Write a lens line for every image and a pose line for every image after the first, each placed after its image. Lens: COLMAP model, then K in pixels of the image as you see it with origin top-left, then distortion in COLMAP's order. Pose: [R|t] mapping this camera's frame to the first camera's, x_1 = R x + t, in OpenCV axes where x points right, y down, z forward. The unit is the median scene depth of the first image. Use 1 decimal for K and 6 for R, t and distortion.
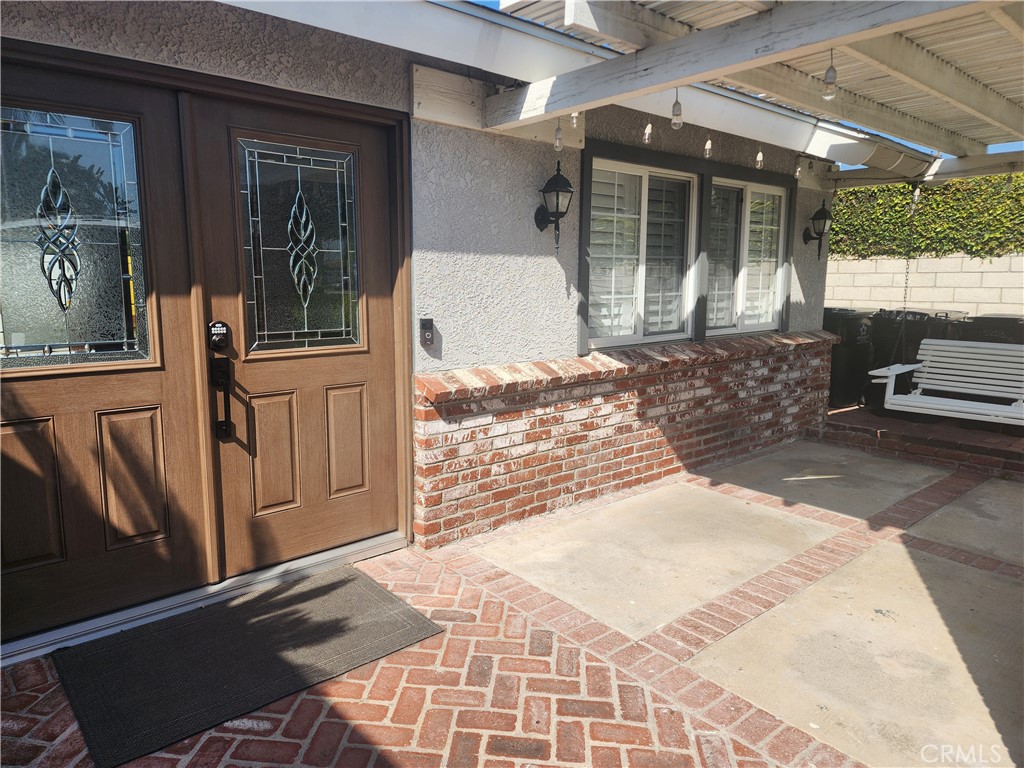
lens RADIAL K [[675.3, 0, 510.0], [0, 675.3, 377.2], [0, 0, 1]] dist [0.071099, -0.063206]
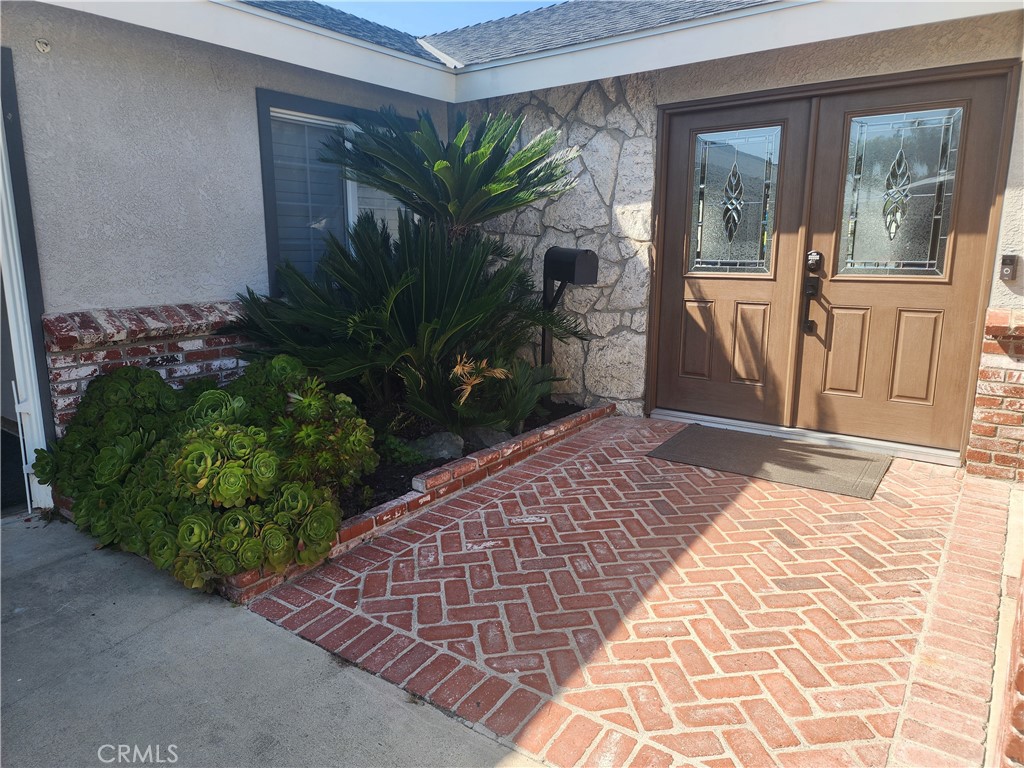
lens RADIAL K [[675.3, 0, 510.0], [0, 675.3, 377.2], [0, 0, 1]] dist [0.071099, -0.063206]
pose [[0.242066, 0.191411, -0.951192, 0.835540], [-0.132643, 0.977672, 0.162983, 0.029187], [0.961150, 0.086716, 0.262051, 0.008447]]
